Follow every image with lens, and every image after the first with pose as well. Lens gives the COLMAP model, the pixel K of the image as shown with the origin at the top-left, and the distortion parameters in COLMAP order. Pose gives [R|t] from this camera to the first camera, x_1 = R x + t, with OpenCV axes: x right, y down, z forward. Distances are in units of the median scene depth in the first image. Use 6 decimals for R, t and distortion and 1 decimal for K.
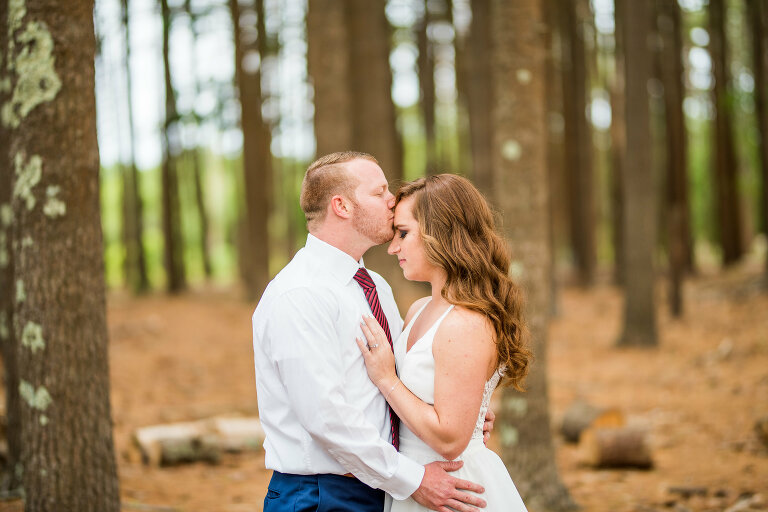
lens RADIAL K [[1885.6, 0, 384.0], [0, 1885.6, 256.0], [0, 0, 1]] dist [0.014152, 0.150907]
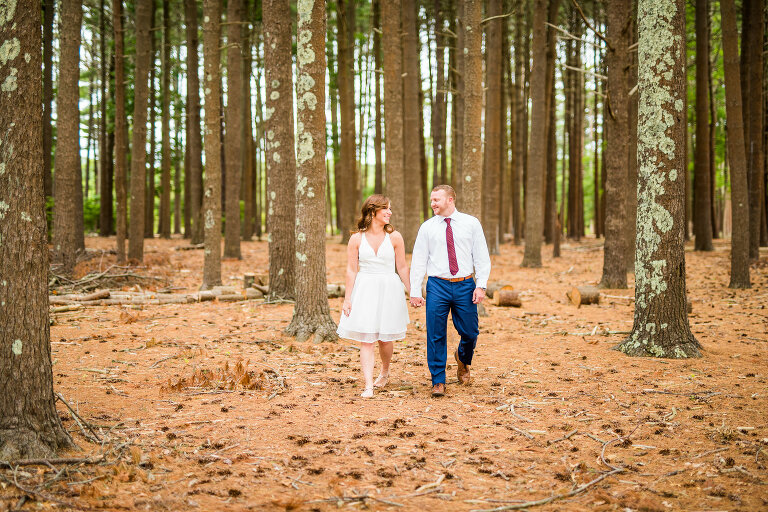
lens RADIAL K [[1135.6, 0, 384.0], [0, 1135.6, 256.0], [0, 0, 1]] dist [0.024927, 0.034928]
pose [[0.999057, 0.039589, -0.017850, -0.022107], [-0.039090, 0.998857, 0.027516, 0.017854], [0.018919, -0.026793, 0.999462, -0.798806]]
